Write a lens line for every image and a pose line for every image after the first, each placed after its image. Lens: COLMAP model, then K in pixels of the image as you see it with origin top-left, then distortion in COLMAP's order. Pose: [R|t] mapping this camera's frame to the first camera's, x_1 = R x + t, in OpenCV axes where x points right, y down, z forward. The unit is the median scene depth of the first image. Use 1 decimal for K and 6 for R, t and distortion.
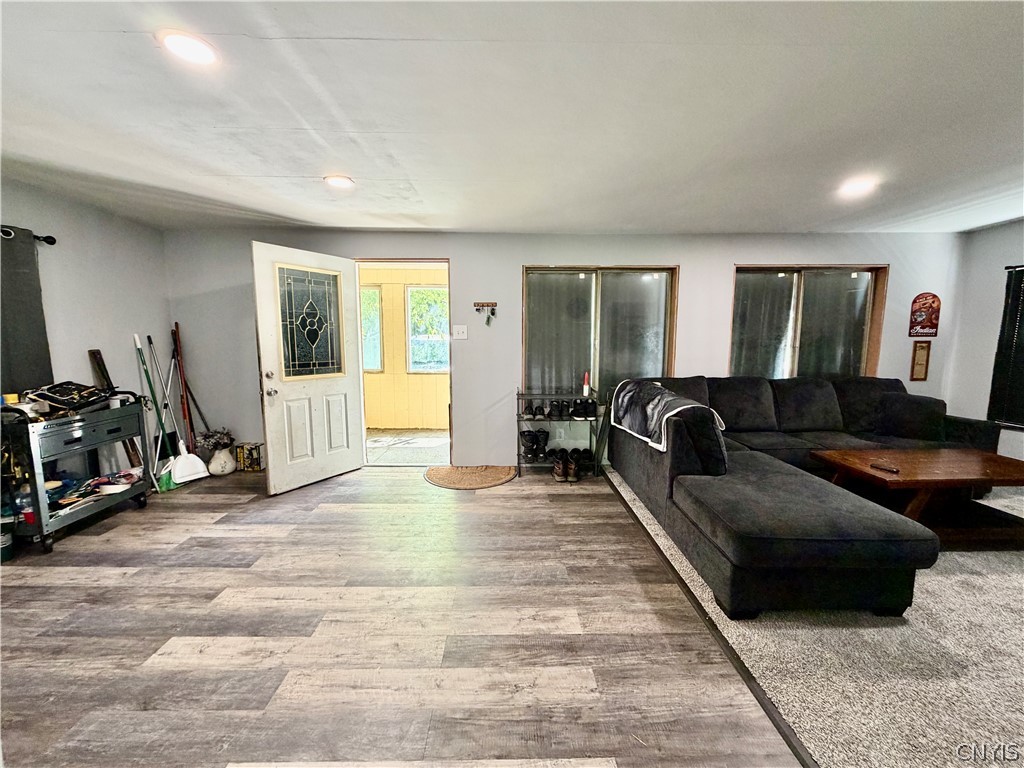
lens RADIAL K [[407.1, 0, 510.4], [0, 407.1, 384.7], [0, 0, 1]] dist [0.001277, -0.000835]
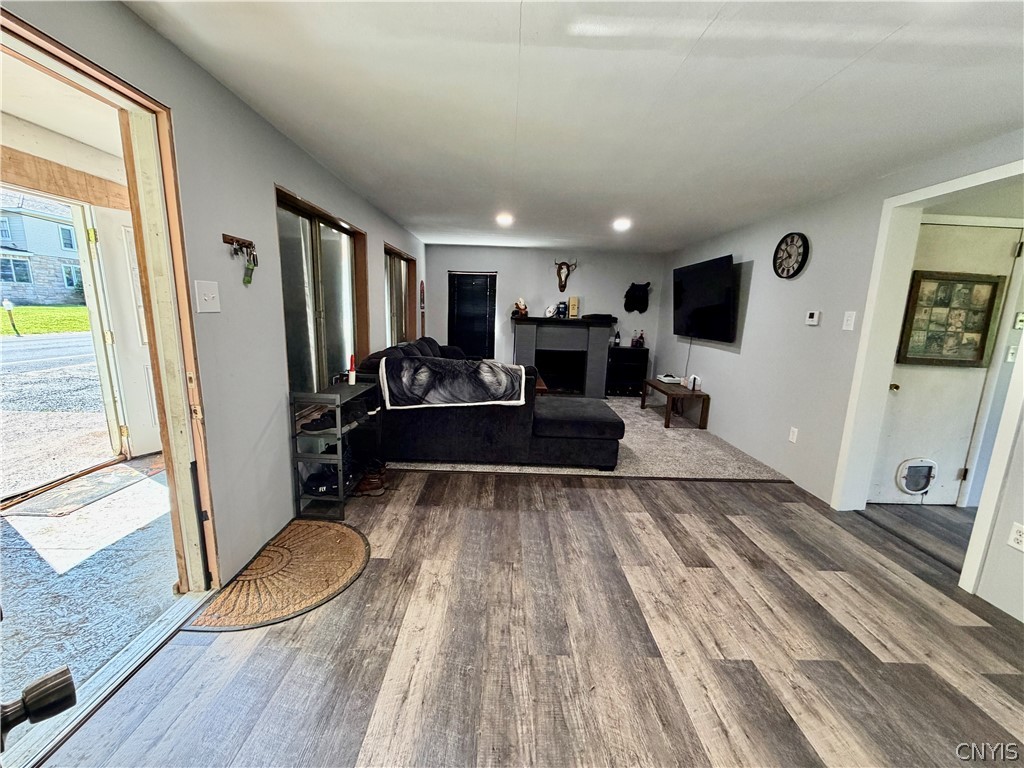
lens RADIAL K [[407.1, 0, 510.5], [0, 407.1, 388.5], [0, 0, 1]] dist [0.001277, -0.000835]
pose [[0.001127, -0.187423, 0.982279, -0.783329], [0.082785, 0.978925, 0.186688, -0.116053], [-0.996567, 0.081108, 0.016619, 0.907650]]
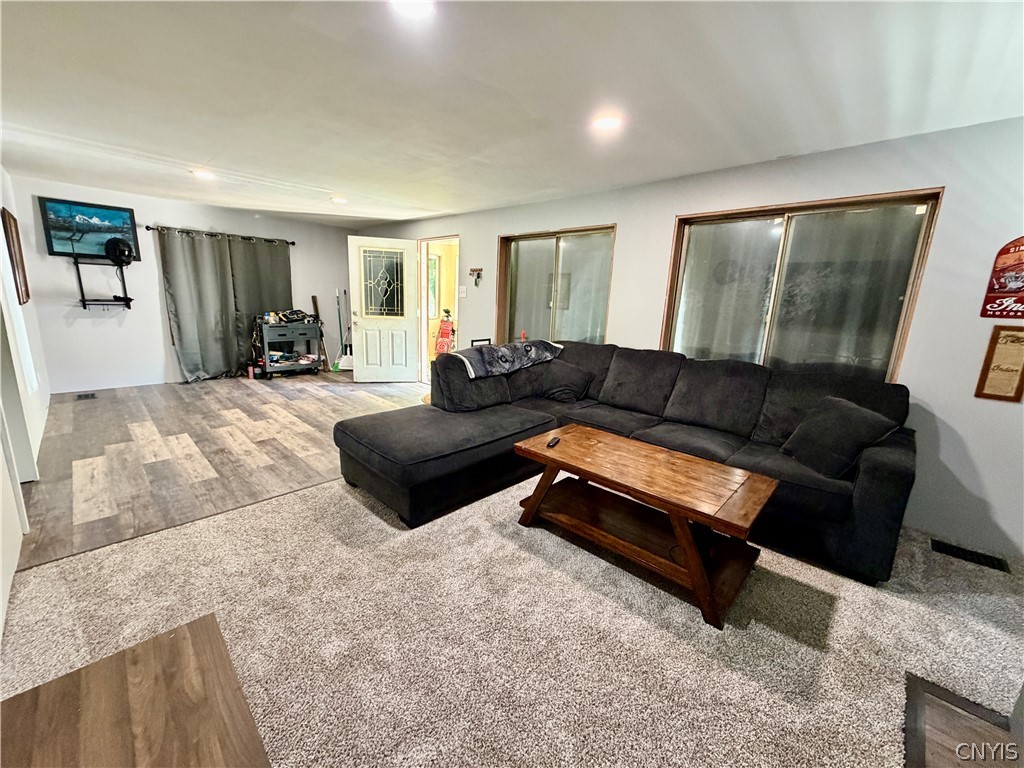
lens RADIAL K [[407.1, 0, 508.9], [0, 407.1, 384.9], [0, 0, 1]] dist [0.001277, -0.000835]
pose [[0.709869, 0.176485, -0.681865, 1.249102], [-0.120702, 0.984259, 0.129094, -0.028896], [0.693914, -0.009338, 0.719997, 0.217160]]
